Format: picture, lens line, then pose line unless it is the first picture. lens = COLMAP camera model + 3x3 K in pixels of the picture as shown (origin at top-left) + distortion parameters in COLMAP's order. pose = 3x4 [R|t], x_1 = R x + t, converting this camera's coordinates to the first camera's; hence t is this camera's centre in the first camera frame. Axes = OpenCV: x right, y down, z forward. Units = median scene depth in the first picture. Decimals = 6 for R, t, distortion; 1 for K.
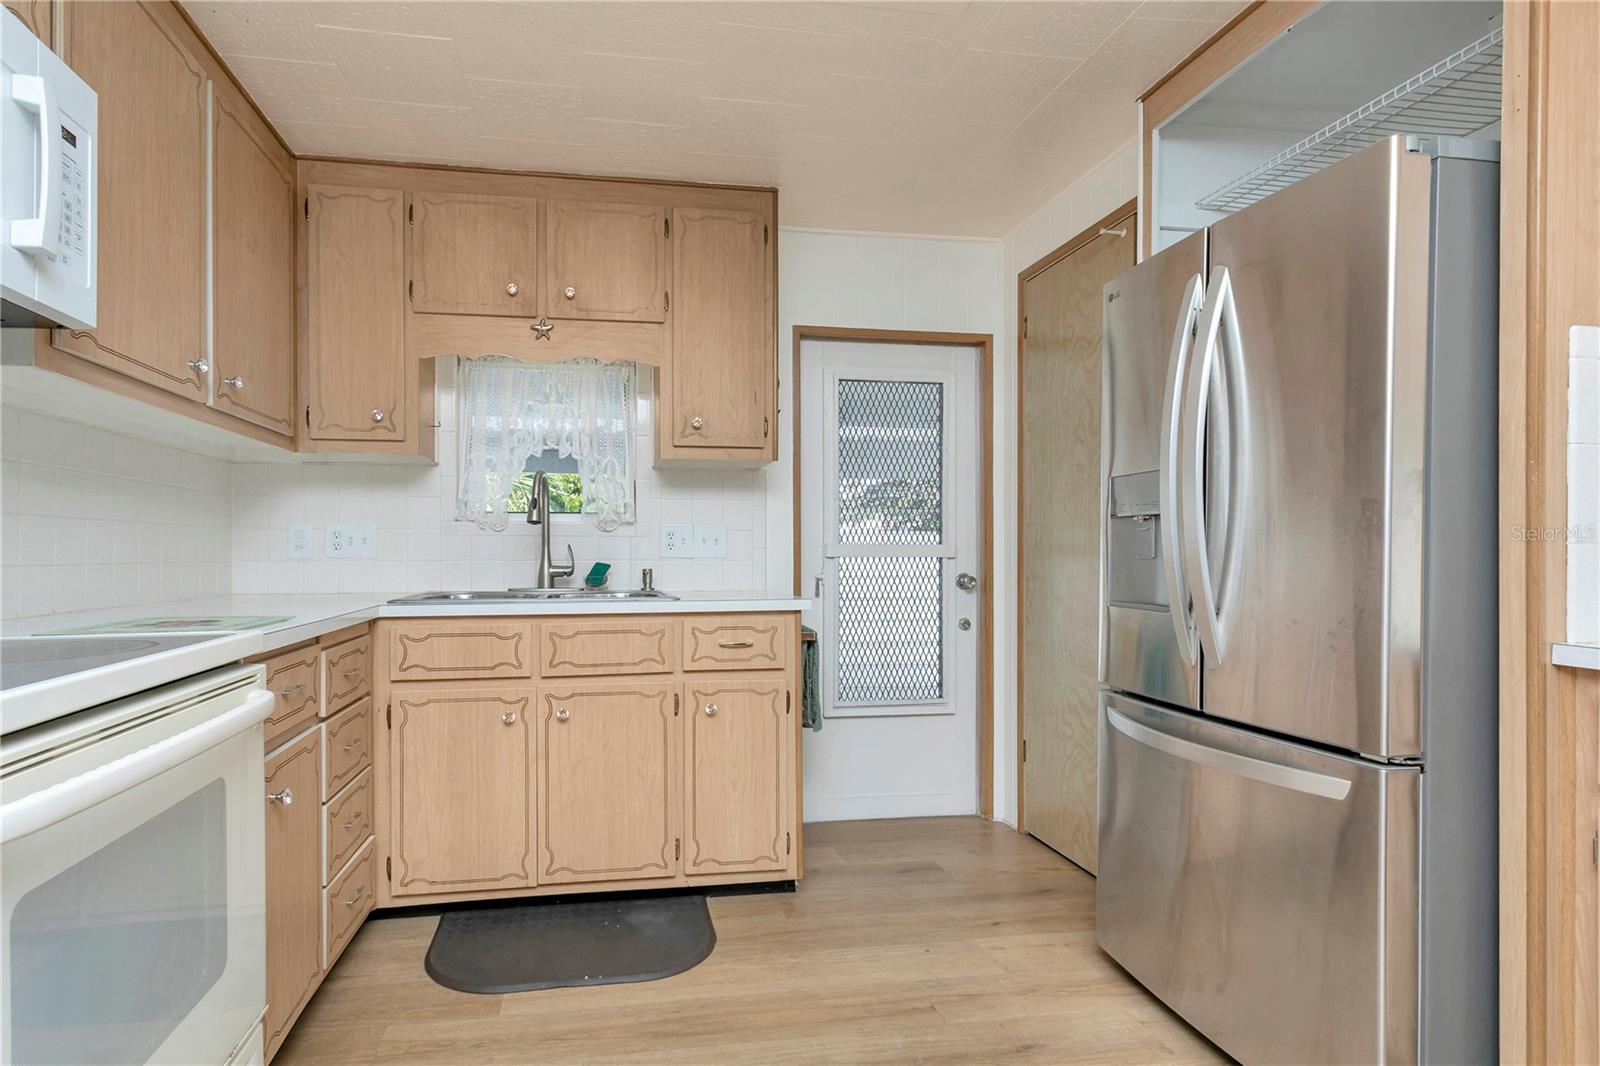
lens RADIAL K [[813.1, 0, 734.3], [0, 813.1, 544.3], [0, 0, 1]] dist [0.001234, 0.000748]
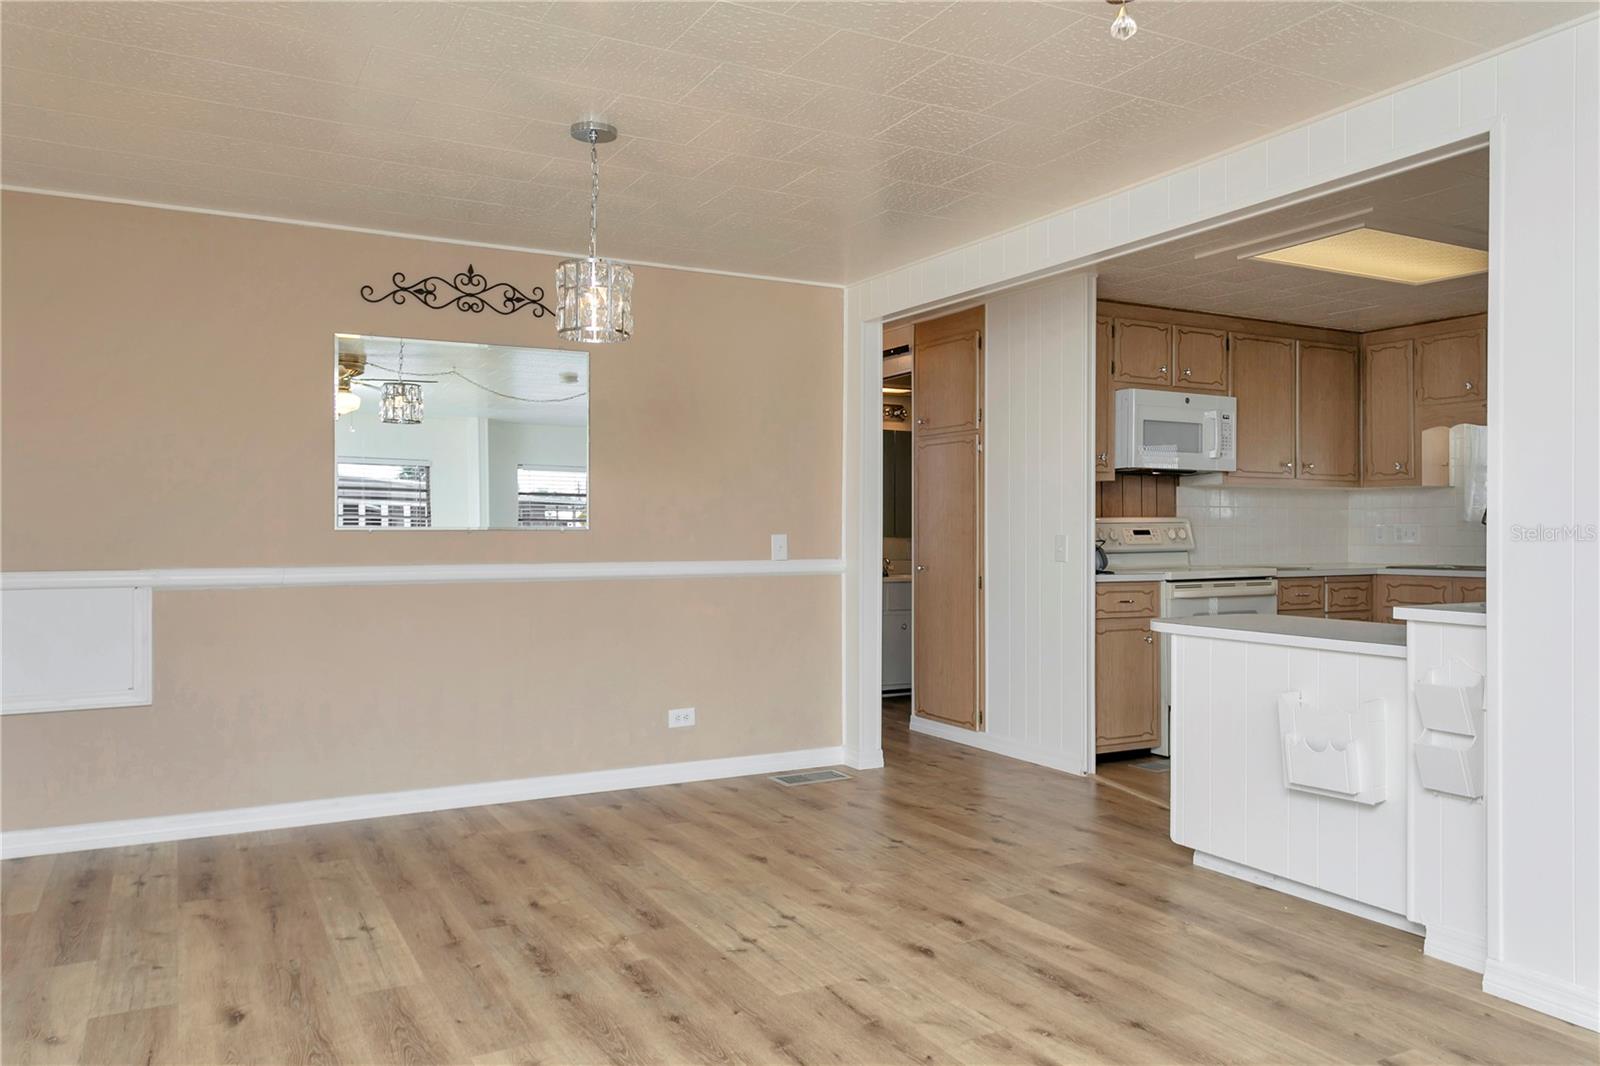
lens RADIAL K [[1170.0, 0, 792.7], [0, 1170.0, 526.4], [0, 0, 1]] dist [0.001735, 0.002124]
pose [[0.329035, -0.003243, -0.944312, 1.687483], [0.007579, 0.999971, -0.000794, -0.033651], [0.944287, -0.006895, 0.329050, -1.216462]]
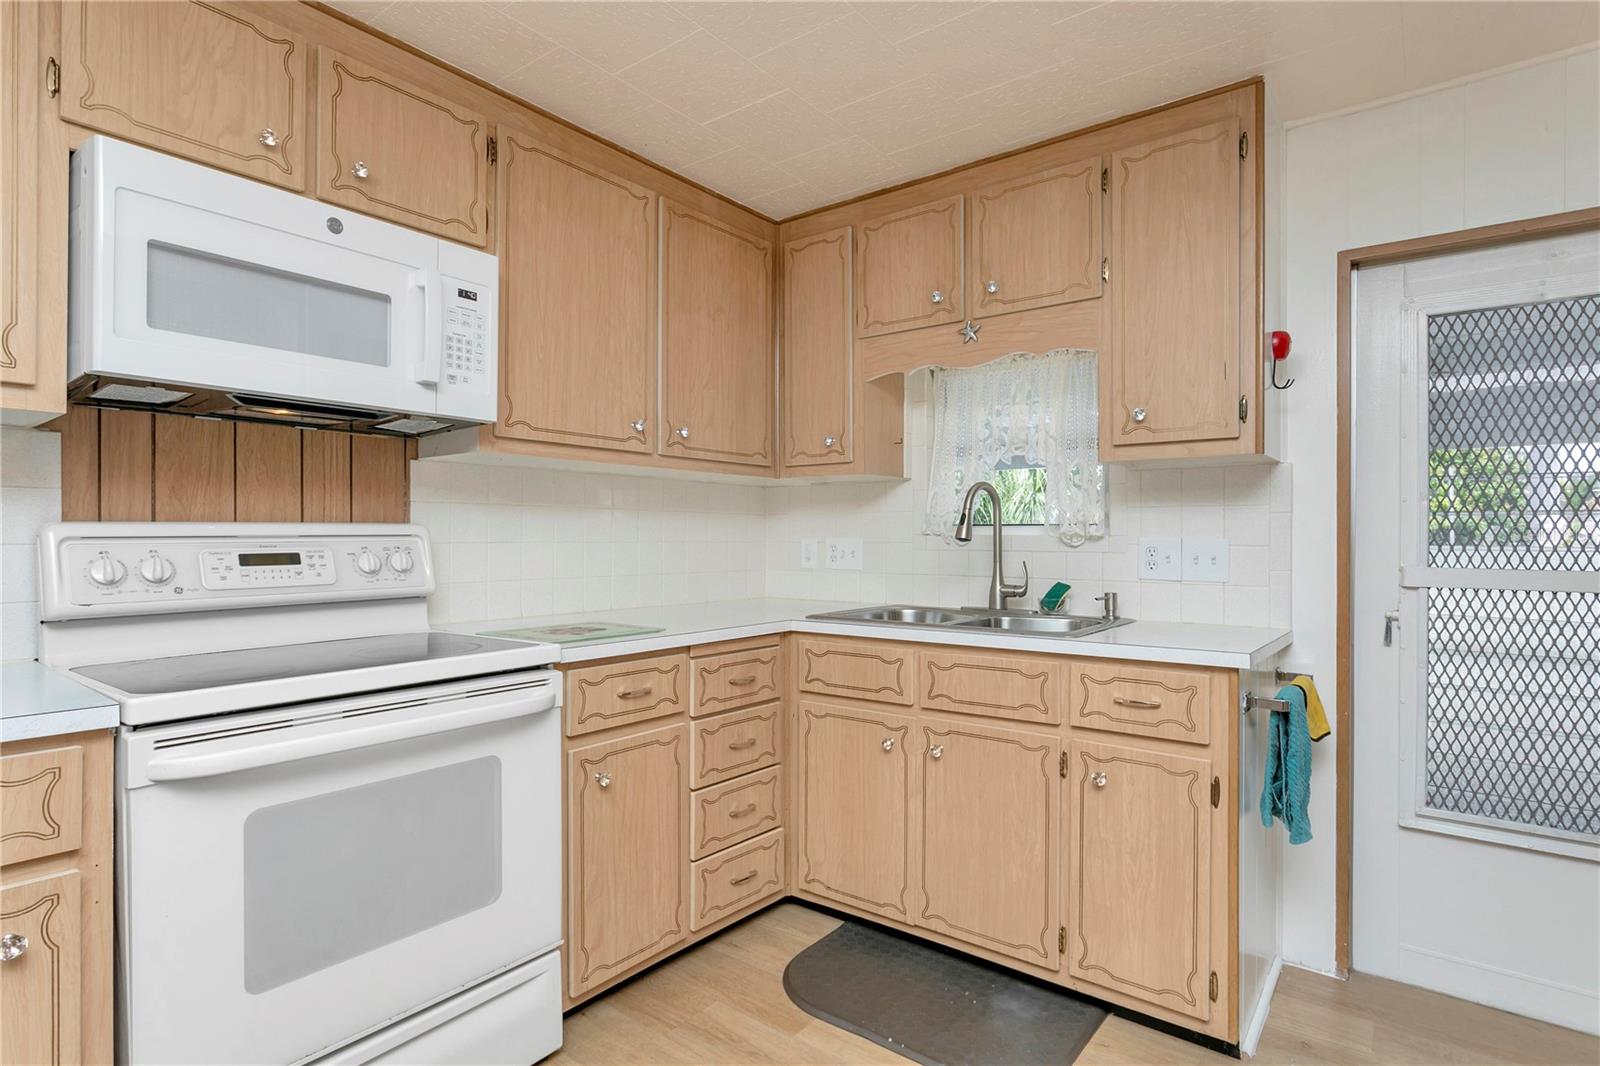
lens RADIAL K [[838.3, 0, 800.0], [0, 838.3, 533.0], [0, 0, 1]] dist [-0.005562, 0.000222]
pose [[0.678605, -0.000246, -0.734503, 0.372055], [0.002718, 0.999994, 0.002175, -0.041072], [0.734498, -0.003472, 0.678602, 0.227882]]
